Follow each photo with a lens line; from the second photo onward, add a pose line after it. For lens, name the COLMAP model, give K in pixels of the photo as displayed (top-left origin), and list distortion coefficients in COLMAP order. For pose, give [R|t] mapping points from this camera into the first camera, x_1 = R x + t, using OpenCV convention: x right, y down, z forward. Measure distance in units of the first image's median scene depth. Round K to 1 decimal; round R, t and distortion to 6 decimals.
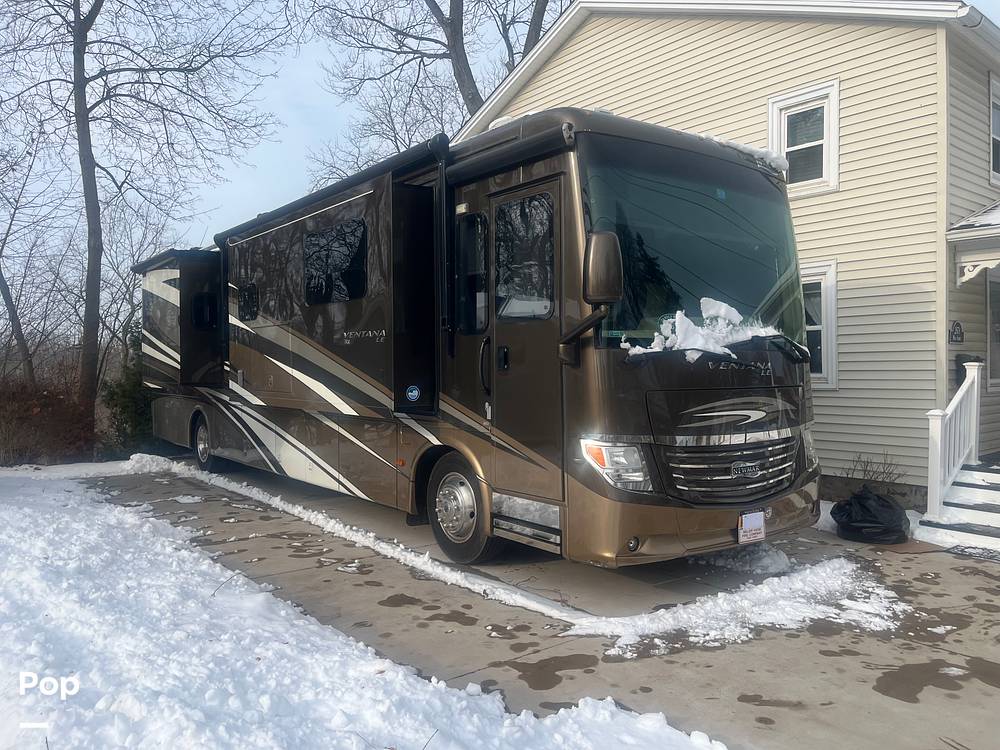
lens RADIAL K [[749.3, 0, 505.3], [0, 749.3, 372.6], [0, 0, 1]] dist [0.062084, -0.082185]
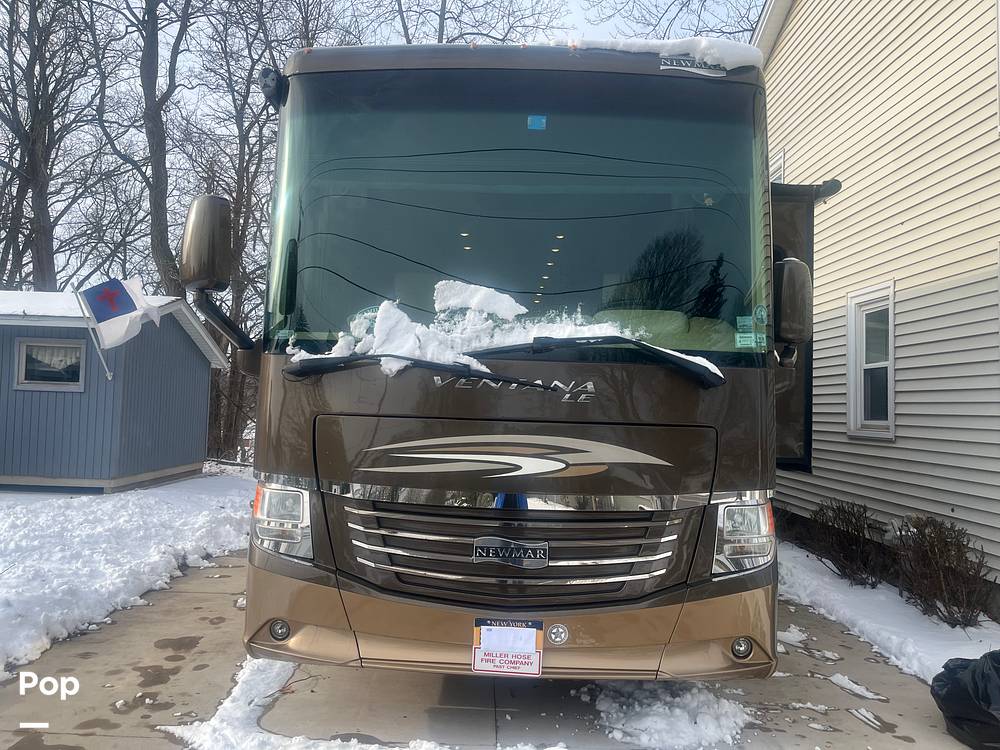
lens RADIAL K [[749.3, 0, 494.0], [0, 749.3, 368.7], [0, 0, 1]] dist [0.062084, -0.082185]
pose [[0.782456, -0.001171, -0.622705, 0.630343], [-0.039906, 0.997848, -0.052020, 0.009739], [0.621426, 0.065553, 0.780726, 0.454849]]
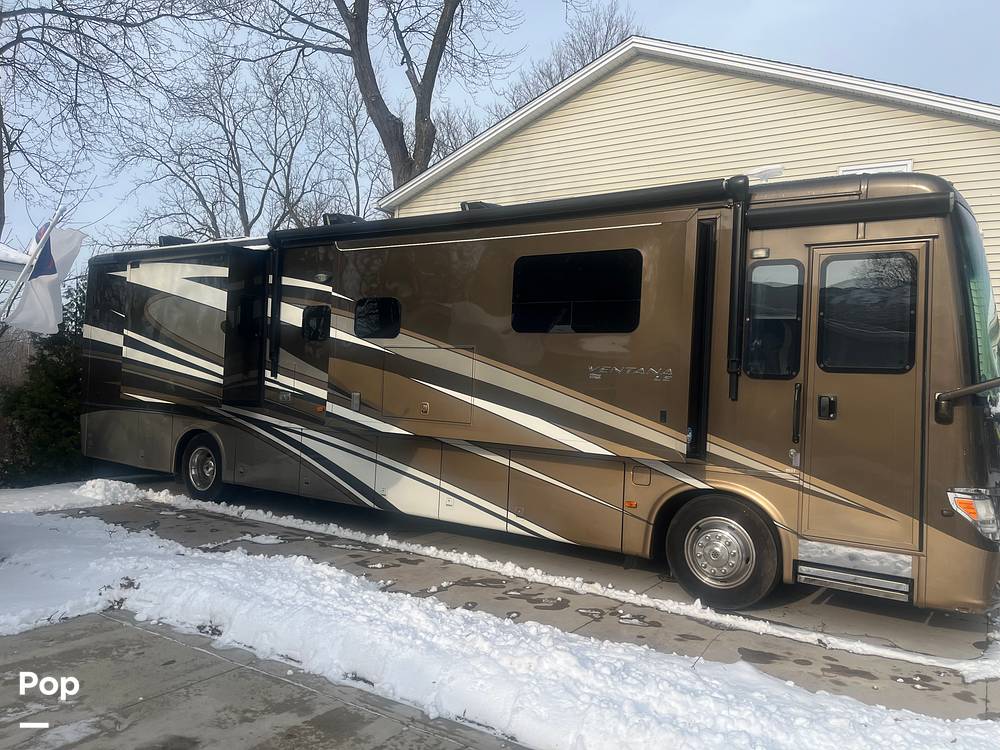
lens RADIAL K [[749.3, 0, 504.3], [0, 749.3, 373.7], [0, 0, 1]] dist [0.062084, -0.082185]
pose [[0.948284, 0.048843, 0.313644, -0.686443], [-0.044648, 0.998791, -0.020548, -0.022326], [-0.314269, 0.005482, 0.949318, 0.157959]]
